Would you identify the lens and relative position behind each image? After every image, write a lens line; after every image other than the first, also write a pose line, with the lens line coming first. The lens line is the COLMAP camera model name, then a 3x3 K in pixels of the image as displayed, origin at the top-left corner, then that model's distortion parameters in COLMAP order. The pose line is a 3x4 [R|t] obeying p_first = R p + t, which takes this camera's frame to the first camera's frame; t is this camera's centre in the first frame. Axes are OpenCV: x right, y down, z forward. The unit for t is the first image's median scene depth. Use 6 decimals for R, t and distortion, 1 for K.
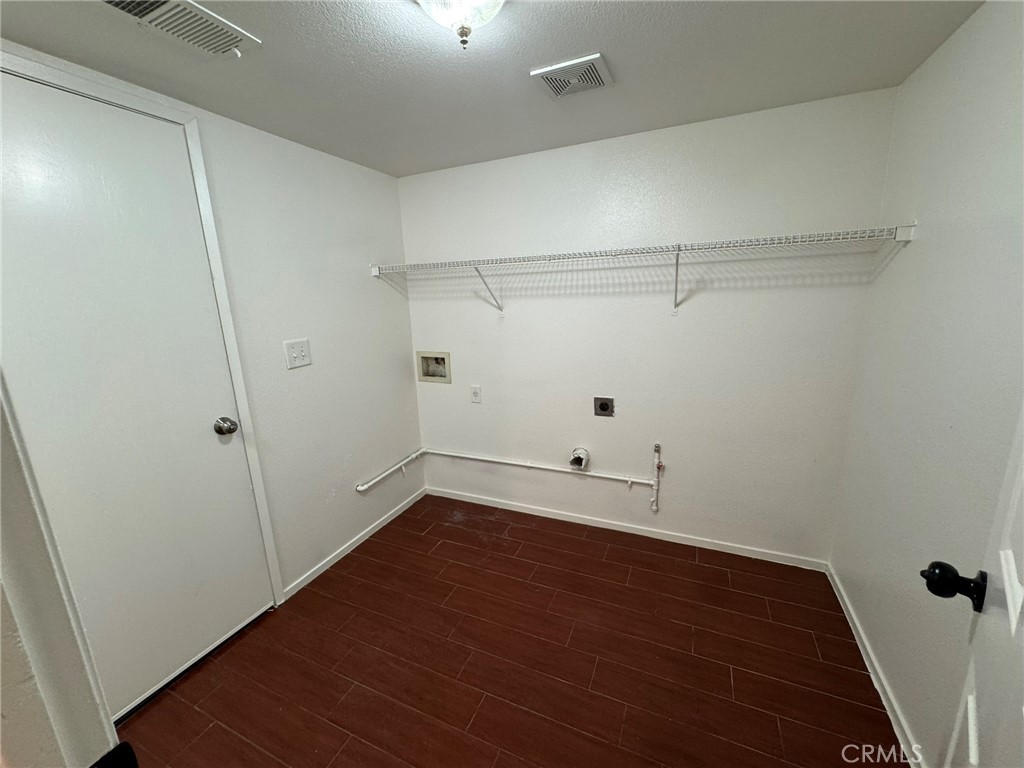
lens RADIAL K [[408.0, 0, 511.3], [0, 408.0, 384.7], [0, 0, 1]] dist [-0.007696, -0.000154]
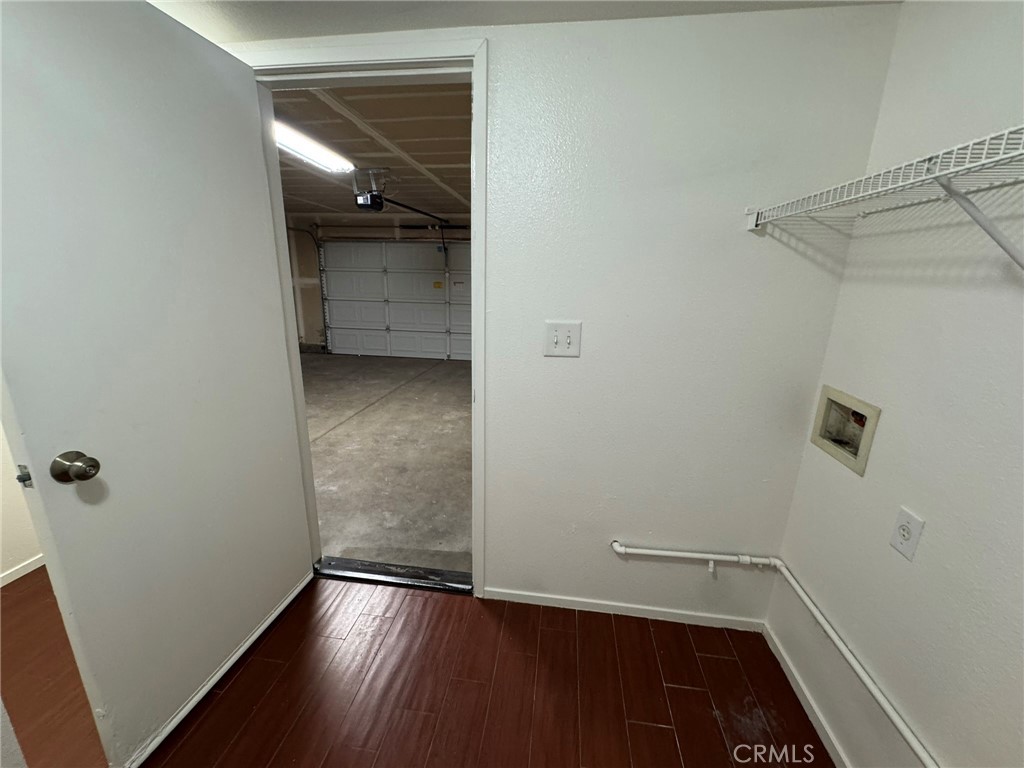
lens RADIAL K [[408.0, 0, 511.3], [0, 408.0, 384.7], [0, 0, 1]] dist [-0.007696, -0.000154]
pose [[0.279100, 0.288591, -0.915870, 0.119589], [-0.241505, 0.944210, 0.223925, -0.104744], [0.929397, 0.158690, 0.333225, 0.496436]]
